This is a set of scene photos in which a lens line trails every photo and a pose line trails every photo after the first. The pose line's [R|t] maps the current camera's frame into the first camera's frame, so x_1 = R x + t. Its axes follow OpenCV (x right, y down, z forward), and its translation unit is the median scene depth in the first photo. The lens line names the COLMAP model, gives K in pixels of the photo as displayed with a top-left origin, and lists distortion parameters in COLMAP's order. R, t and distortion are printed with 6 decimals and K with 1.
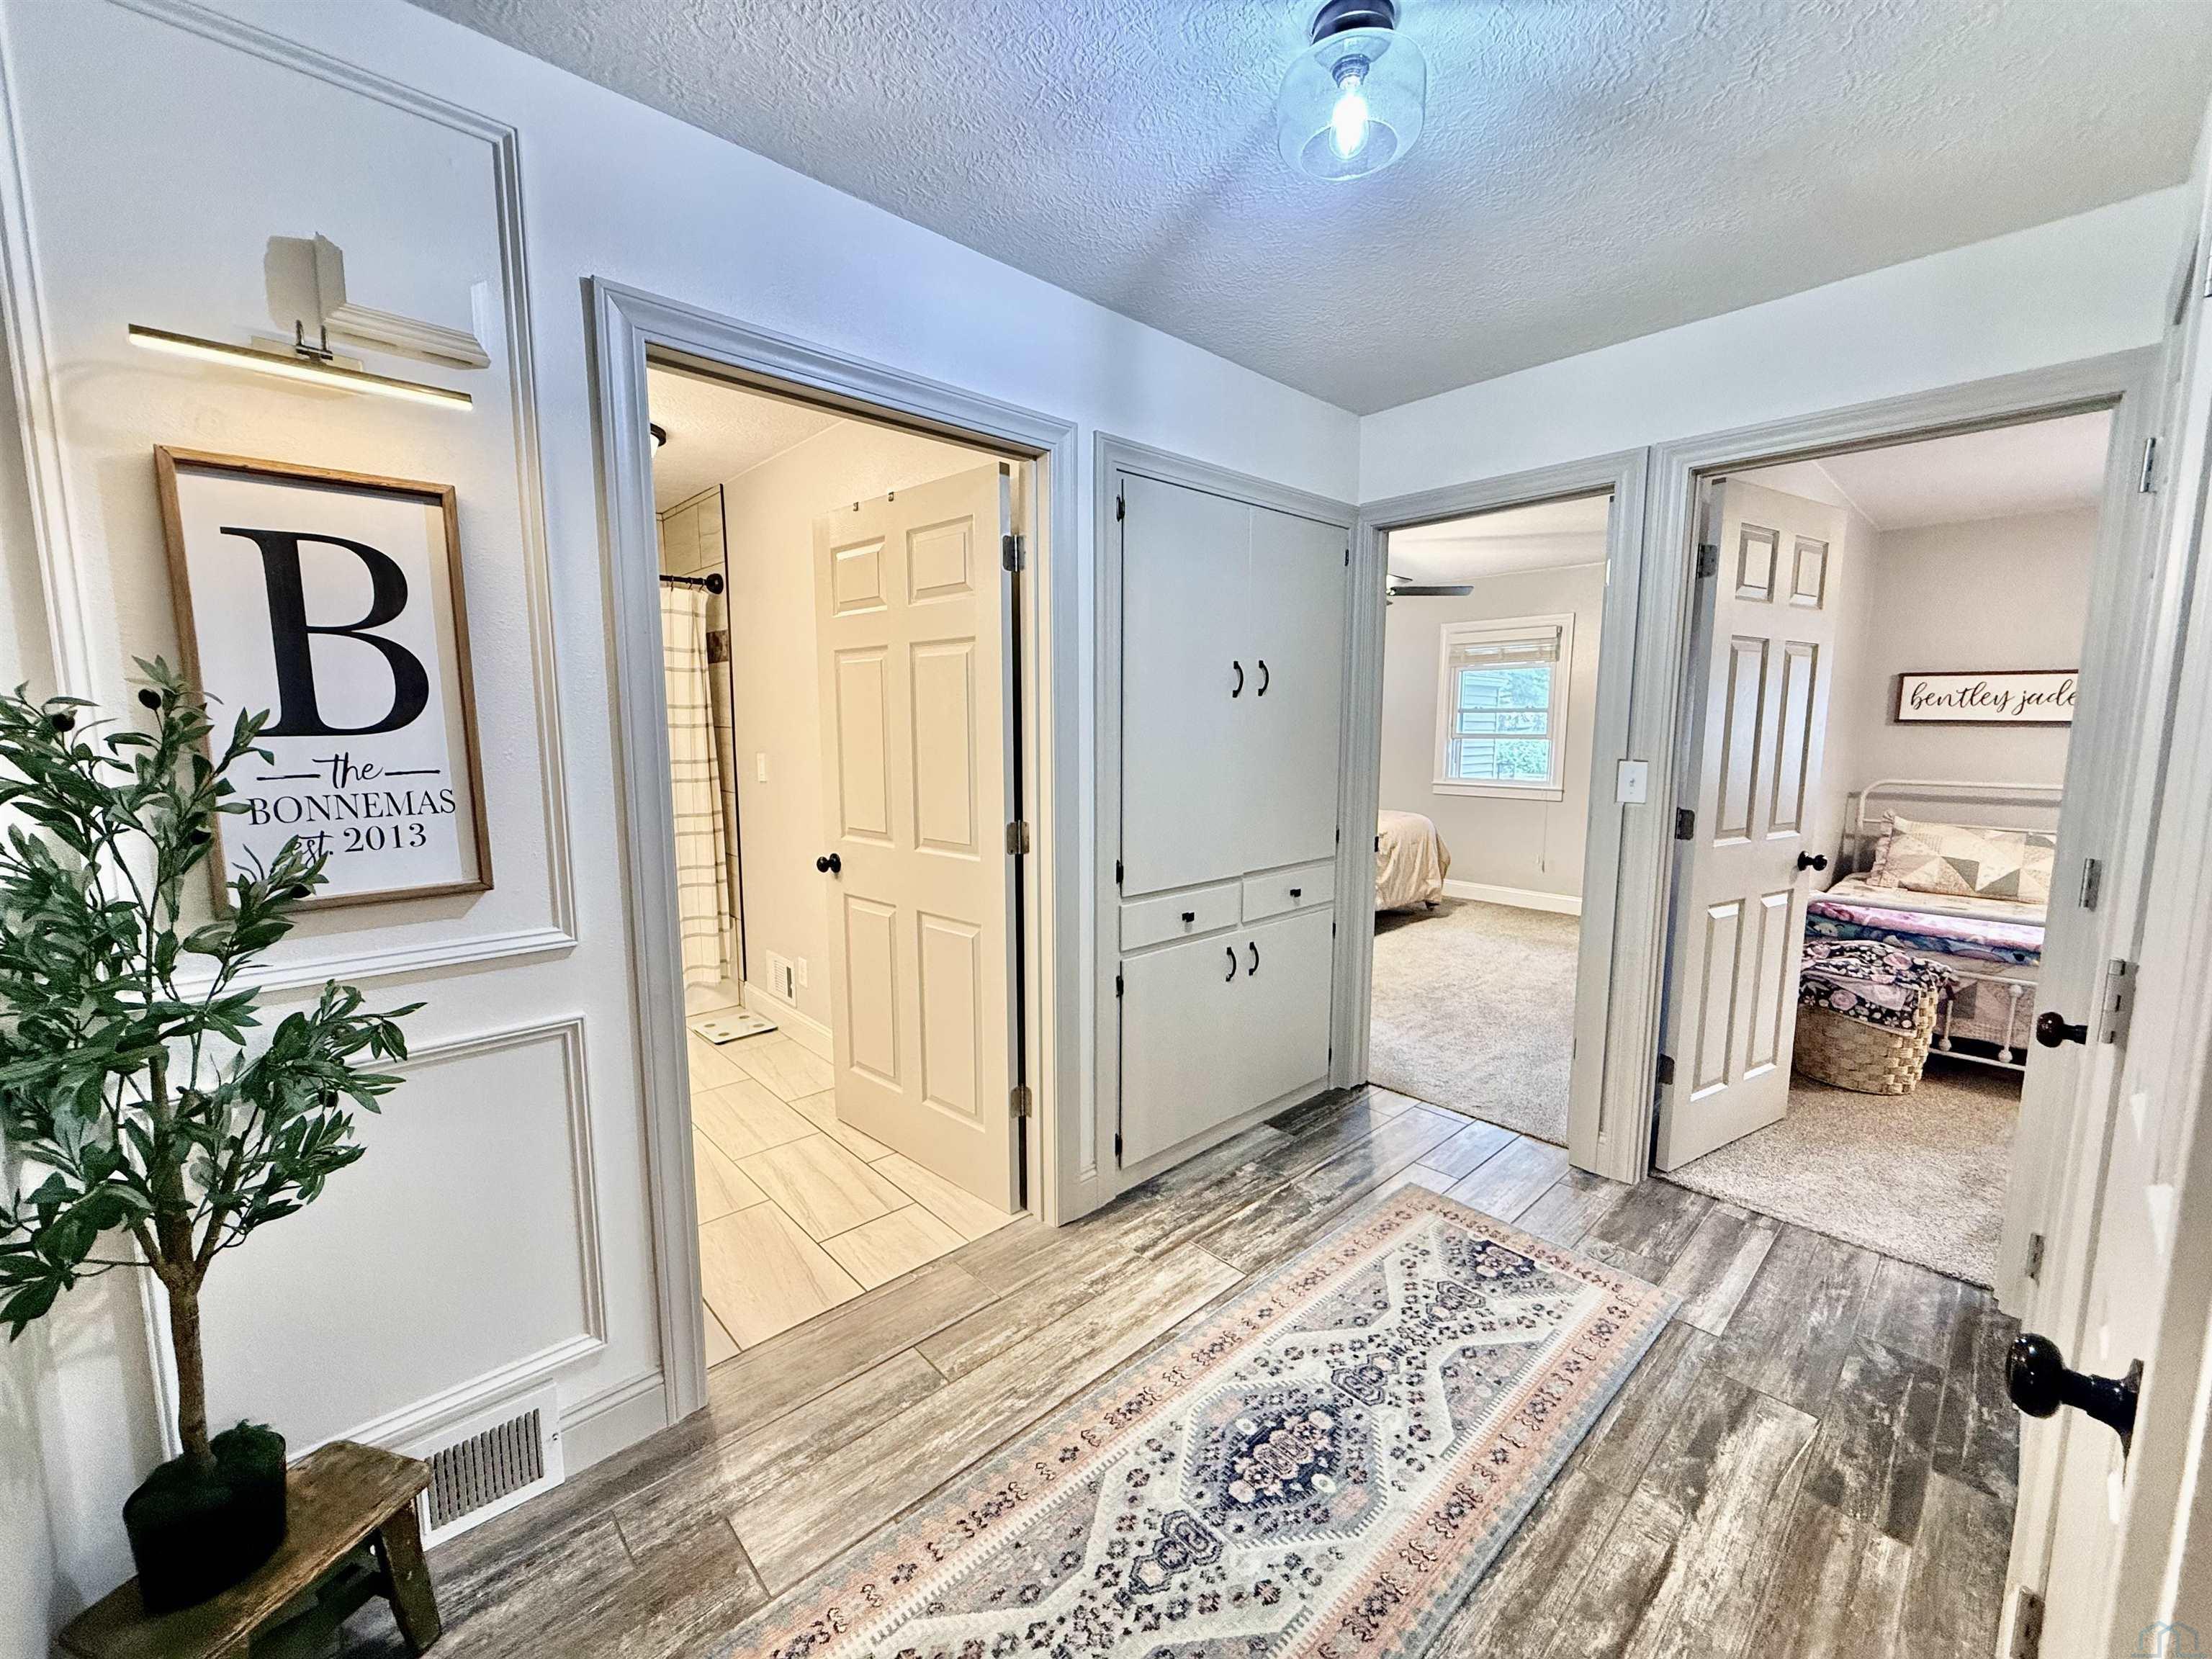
lens RADIAL K [[880.1, 0, 1102.5], [0, 880.1, 828.6], [0, 0, 1]] dist [-0.000571, -0.000398]
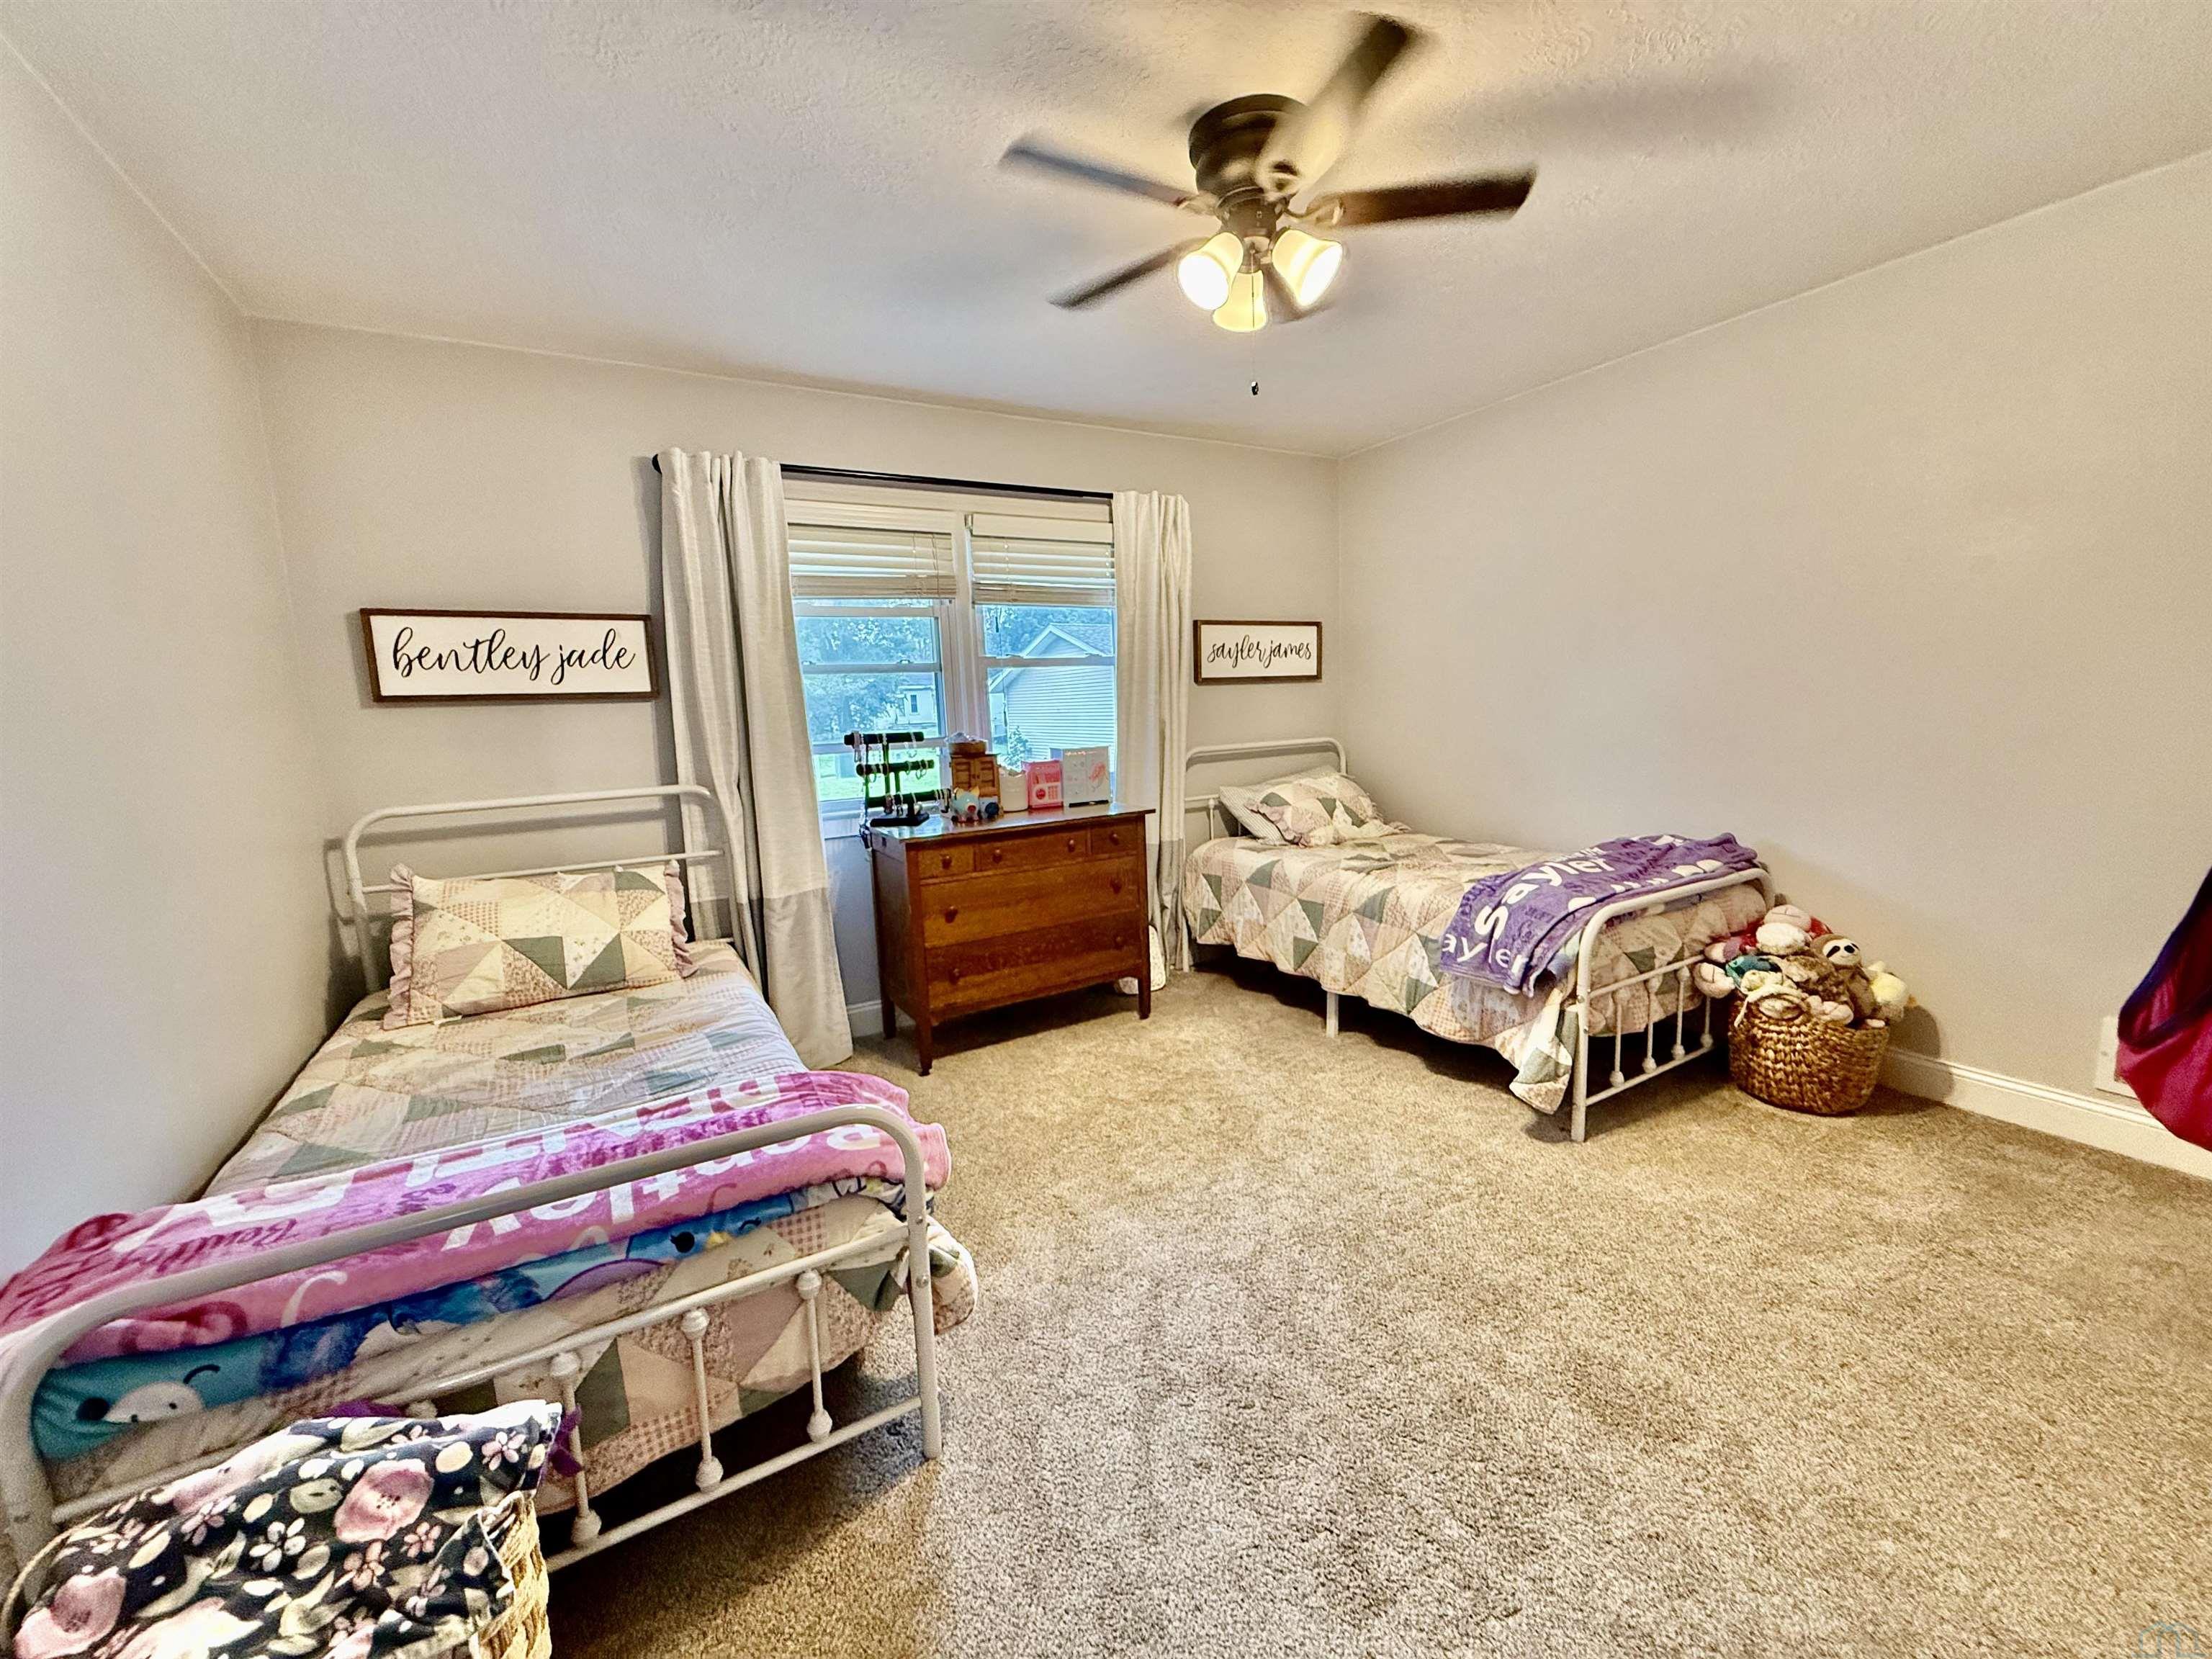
lens RADIAL K [[880.1, 0, 1102.5], [0, 880.1, 828.6], [0, 0, 1]] dist [-0.000571, -0.000398]
pose [[0.226961, -0.144599, 0.963110, 0.532854], [0.157848, 0.981303, 0.110133, -0.038545], [-0.961027, 0.127029, 0.245542, 0.509108]]
